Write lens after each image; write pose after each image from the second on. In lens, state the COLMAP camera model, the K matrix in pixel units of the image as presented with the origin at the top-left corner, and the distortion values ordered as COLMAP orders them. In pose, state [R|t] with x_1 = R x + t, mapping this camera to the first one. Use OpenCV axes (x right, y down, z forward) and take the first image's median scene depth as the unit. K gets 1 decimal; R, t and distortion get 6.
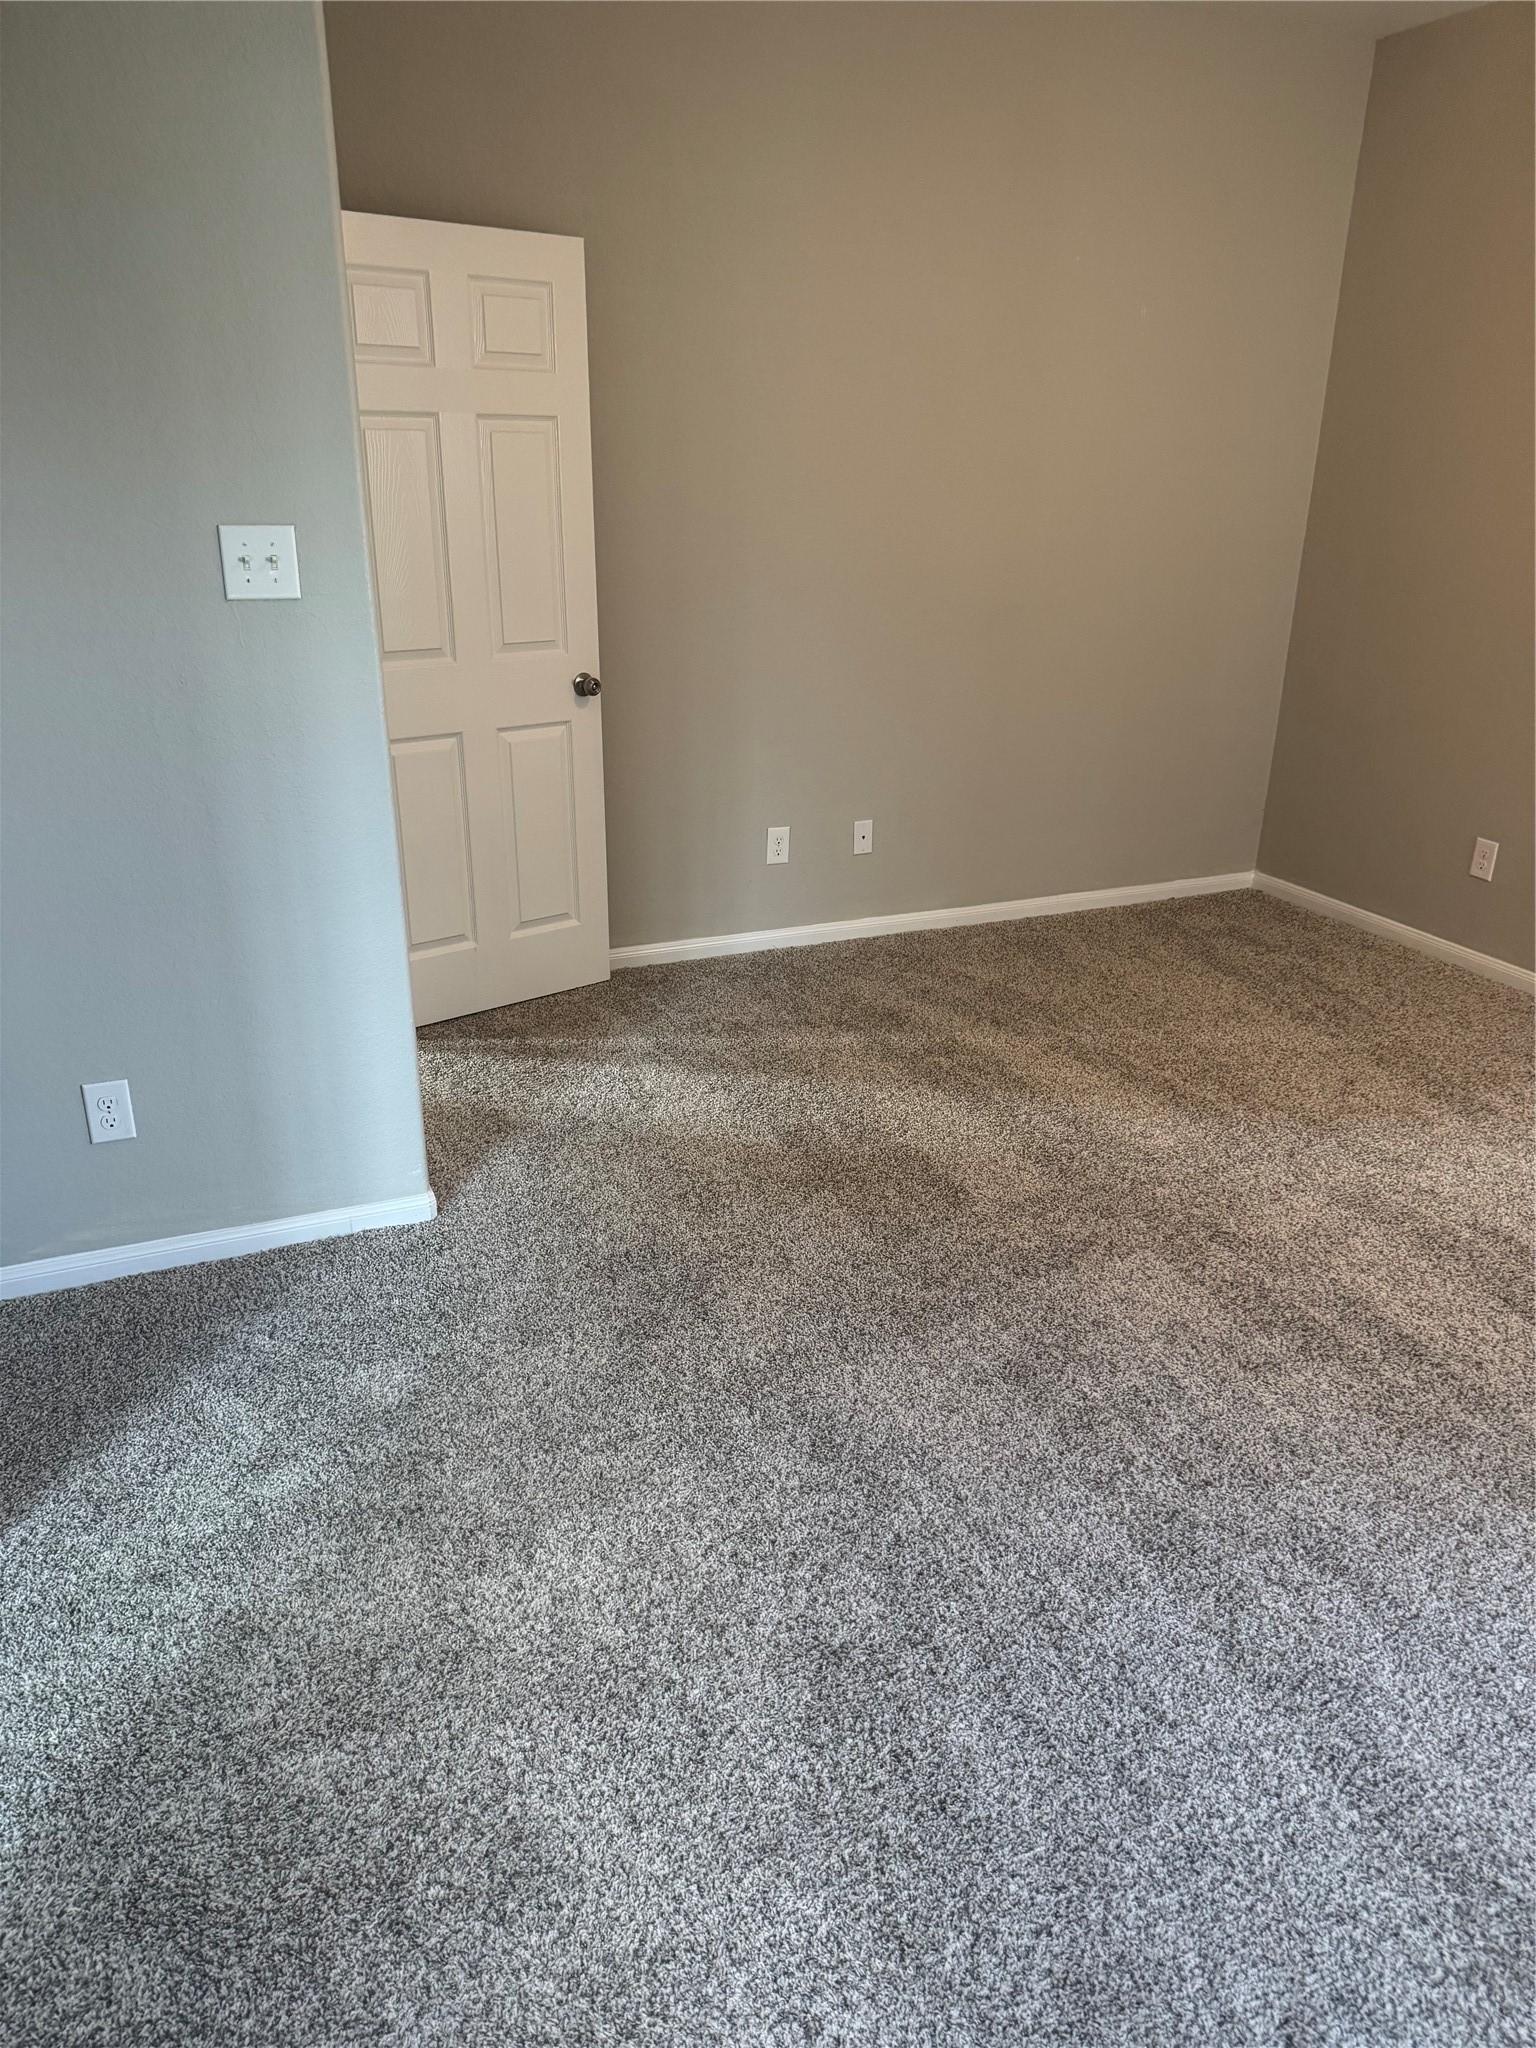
lens RADIAL K [[1444.8, 0, 753.5], [0, 1444.8, 1036.3], [0, 0, 1]] dist [0.055864, -0.061666]
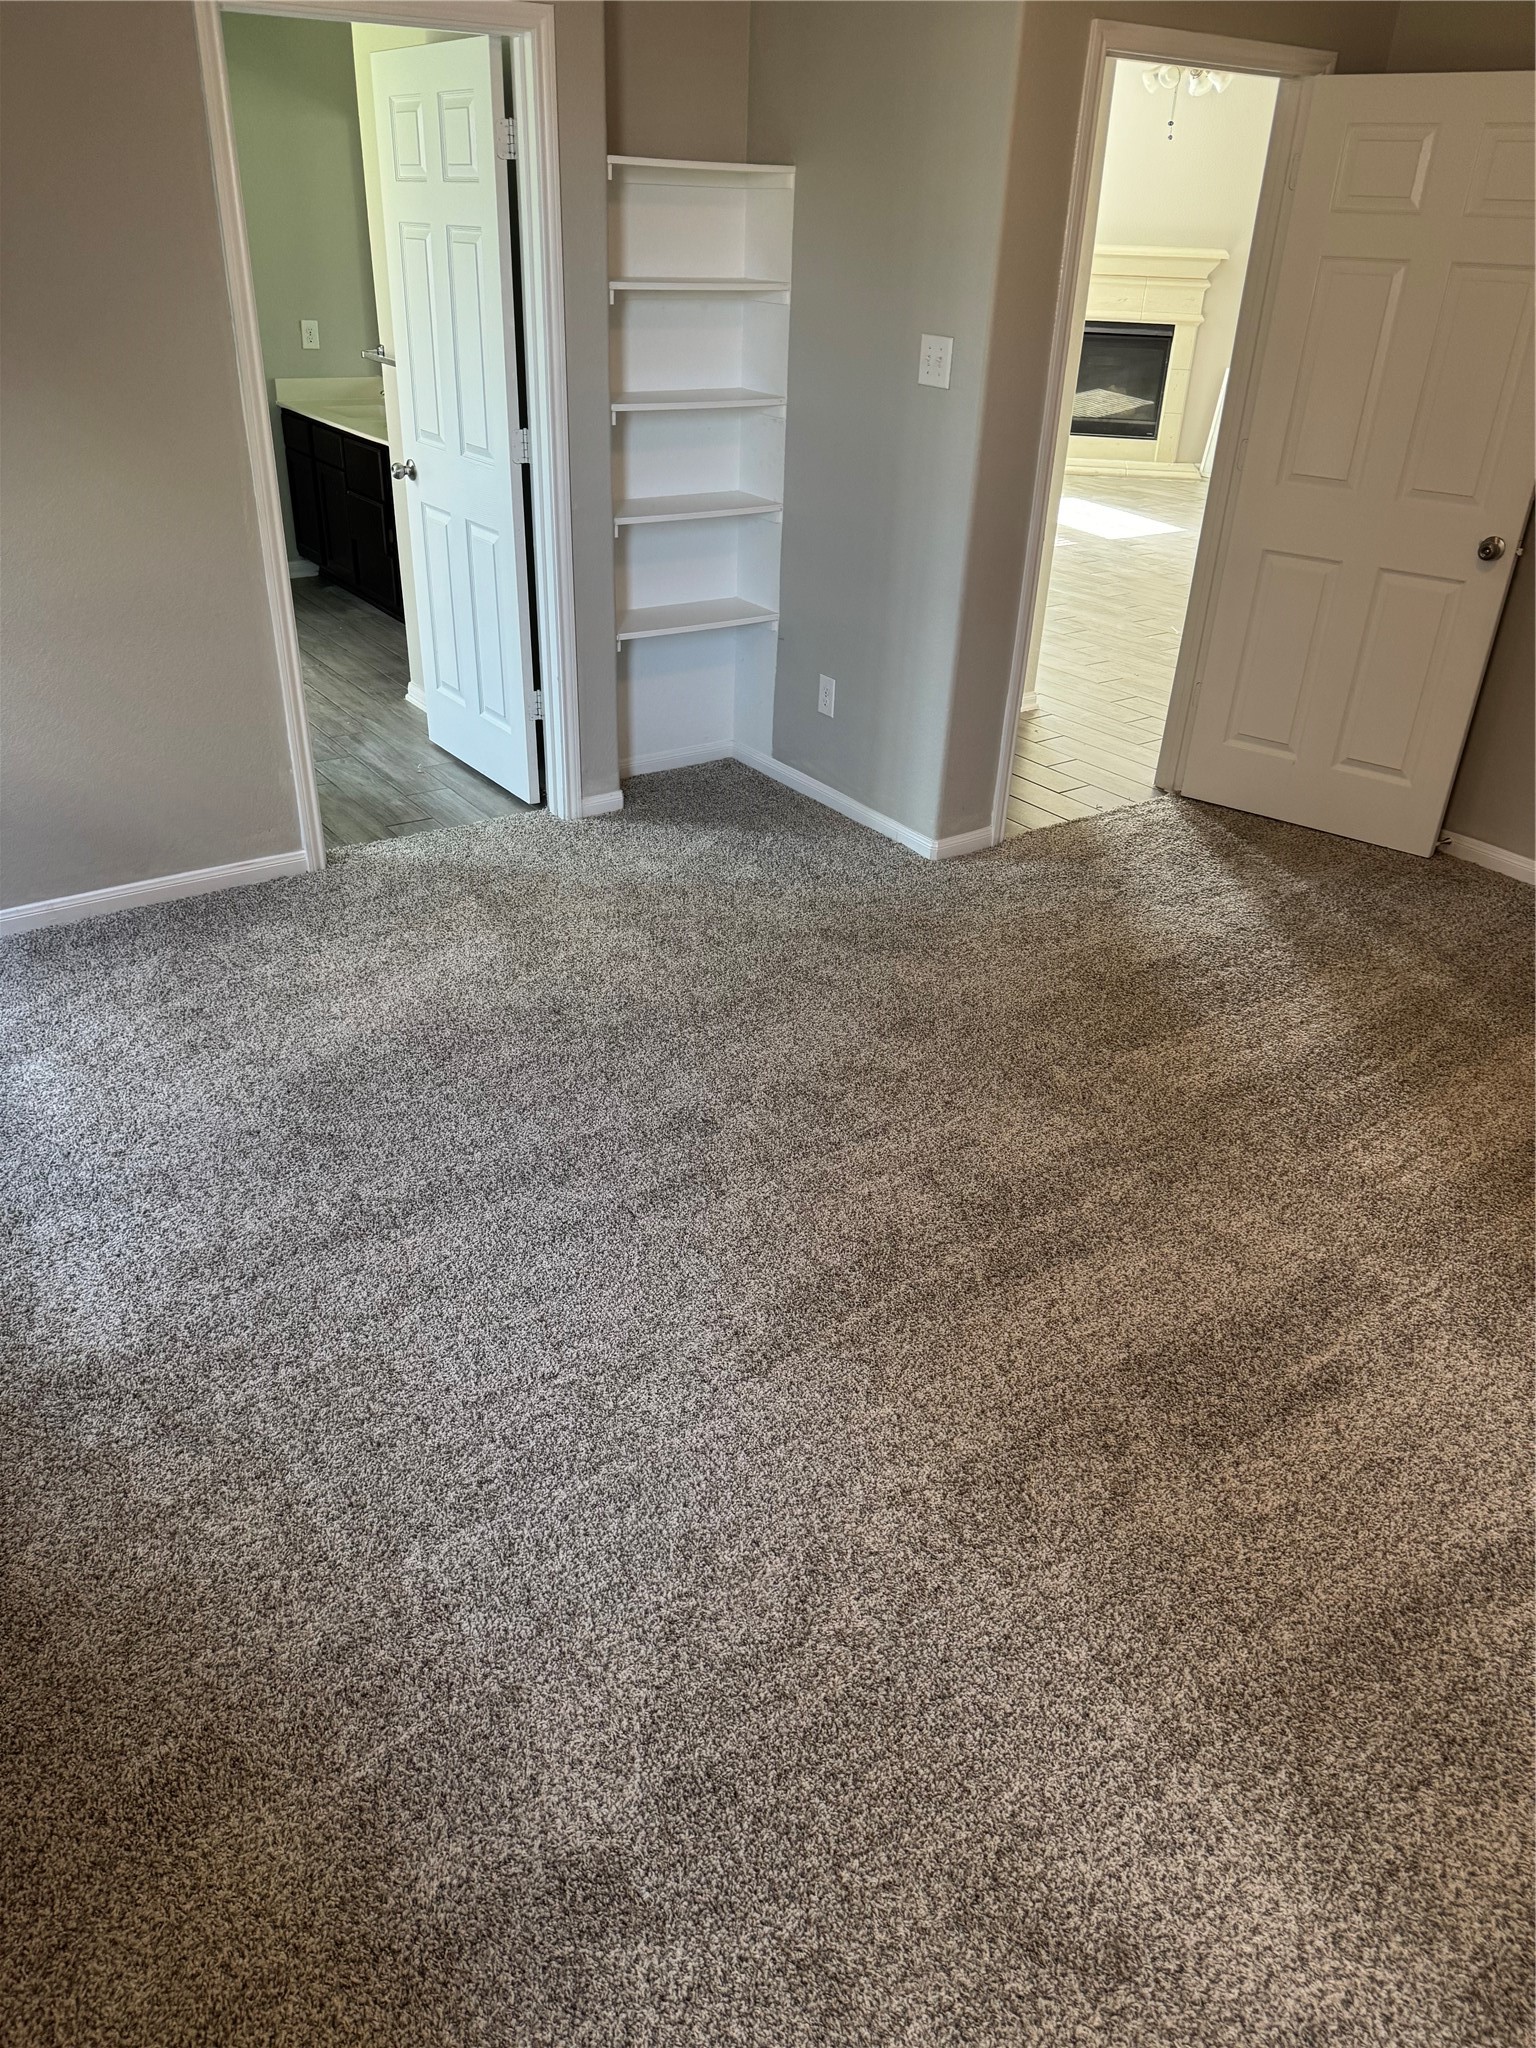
lens RADIAL K [[1444.8, 0, 740.9], [0, 1444.8, 1030.0], [0, 0, 1]] dist [0.055864, -0.061666]
pose [[0.187161, 0.478911, -0.857680, 0.931922], [-0.384939, 0.839036, 0.384500, -0.184972], [0.903766, 0.258191, 0.341386, 0.351184]]
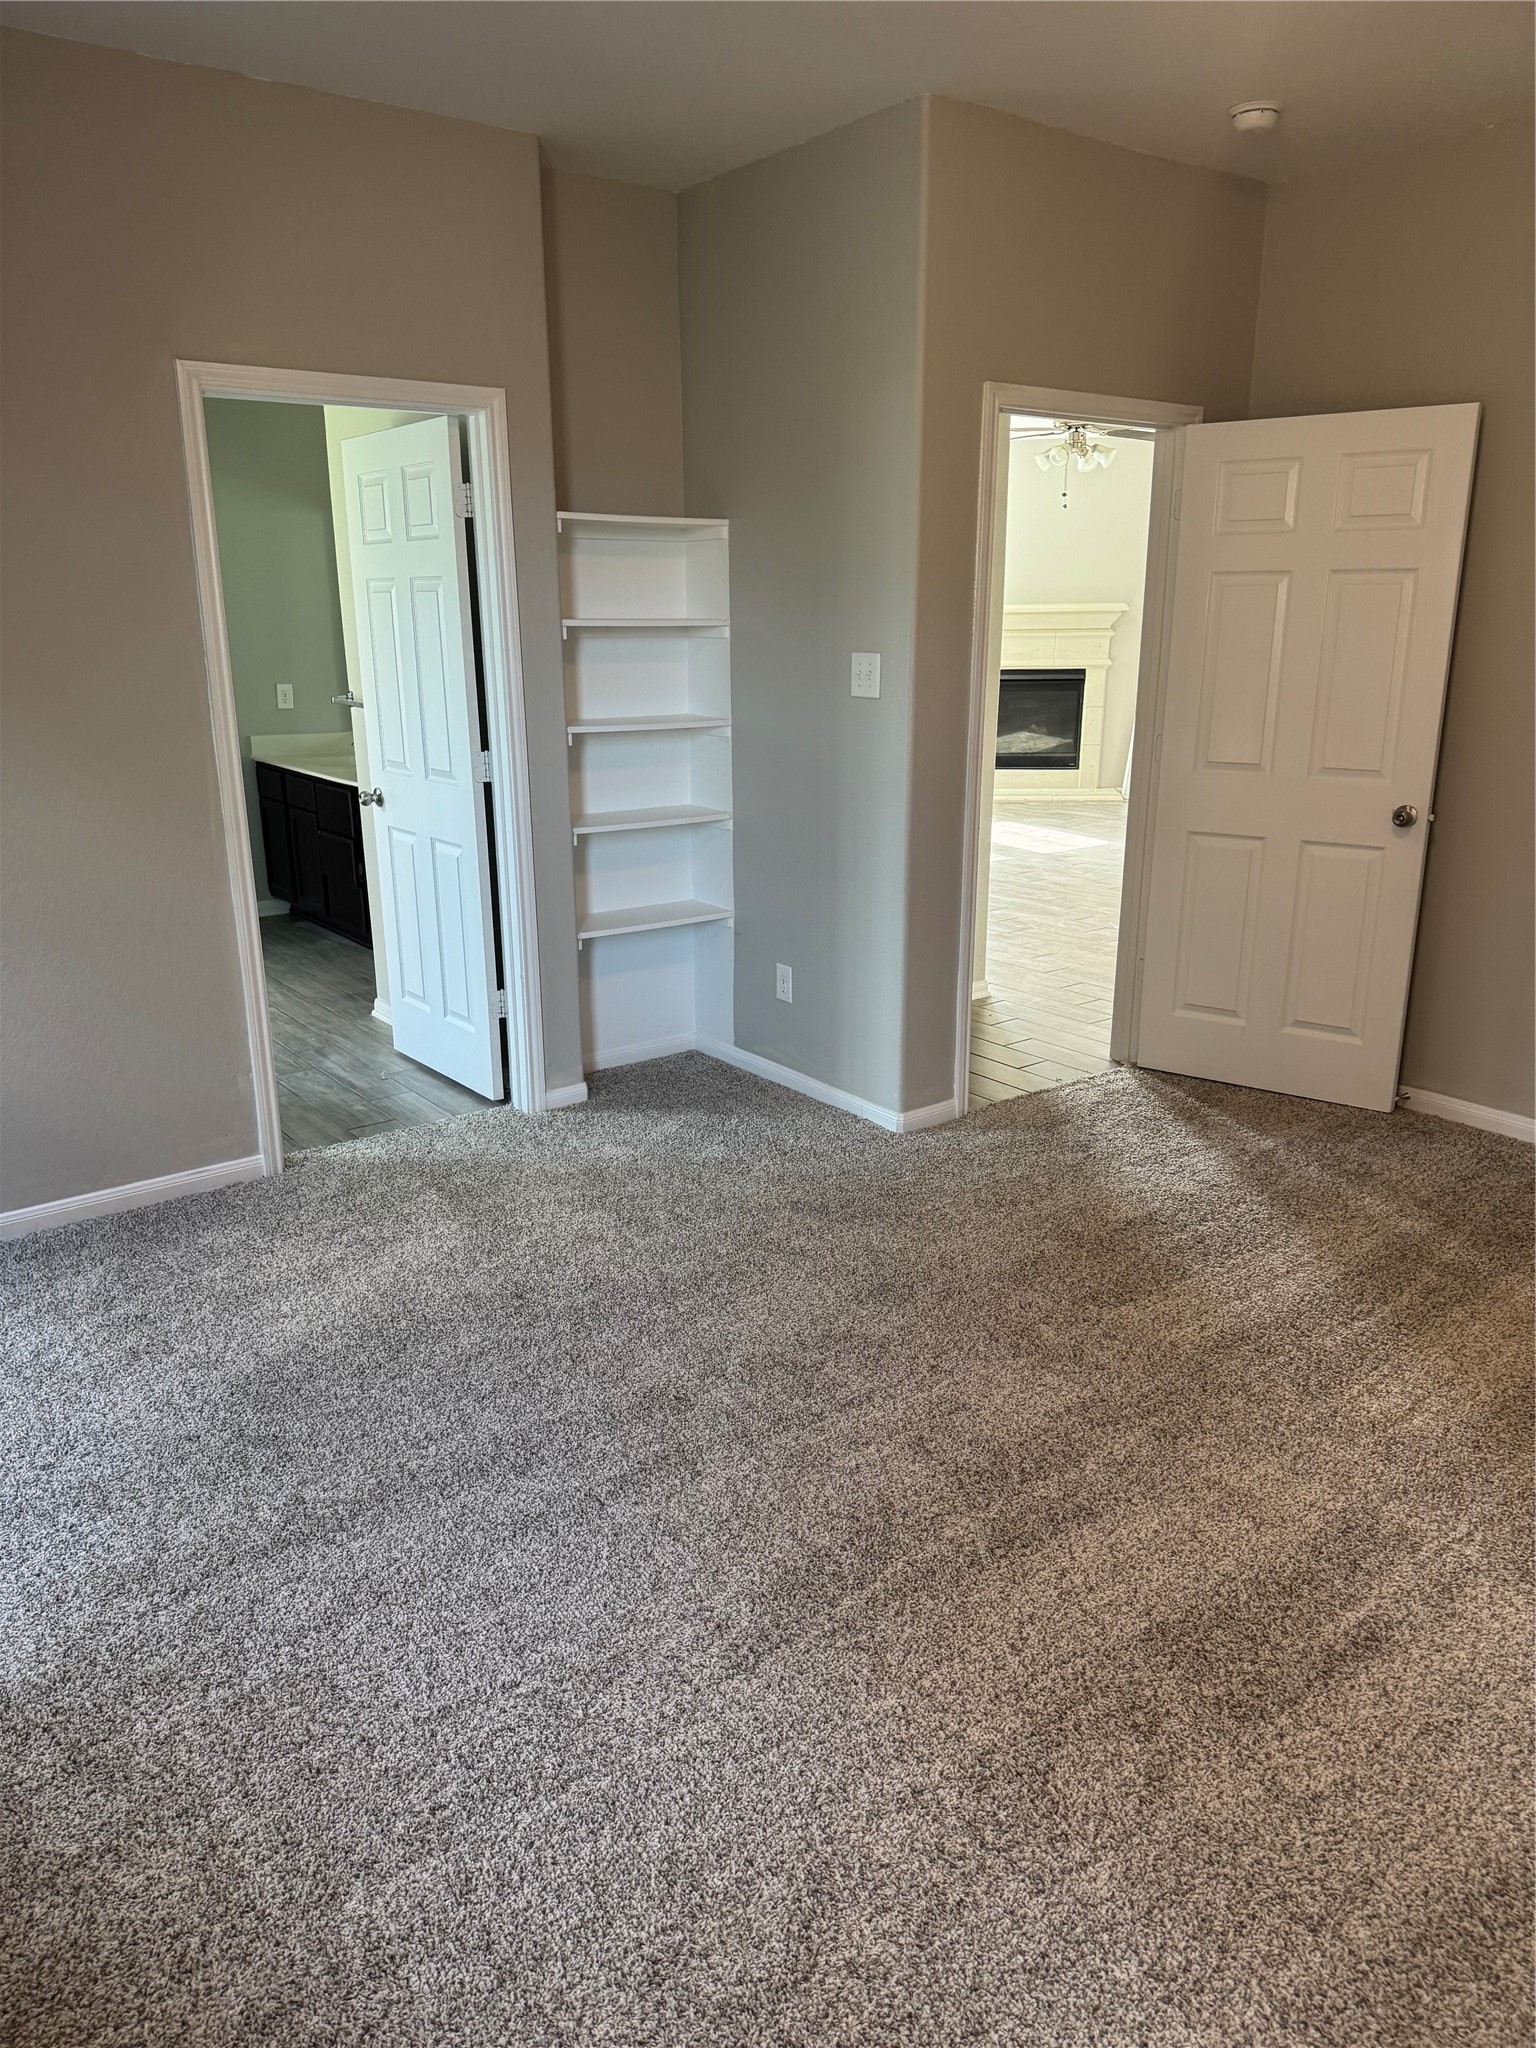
lens RADIAL K [[1444.8, 0, 745.1], [0, 1444.8, 1030.4], [0, 0, 1]] dist [0.055864, -0.061666]
pose [[0.224606, 0.263803, -0.938062, 0.934091], [-0.350386, 0.920137, 0.174867, -0.143838], [0.909275, 0.289407, 0.299101, 0.371822]]
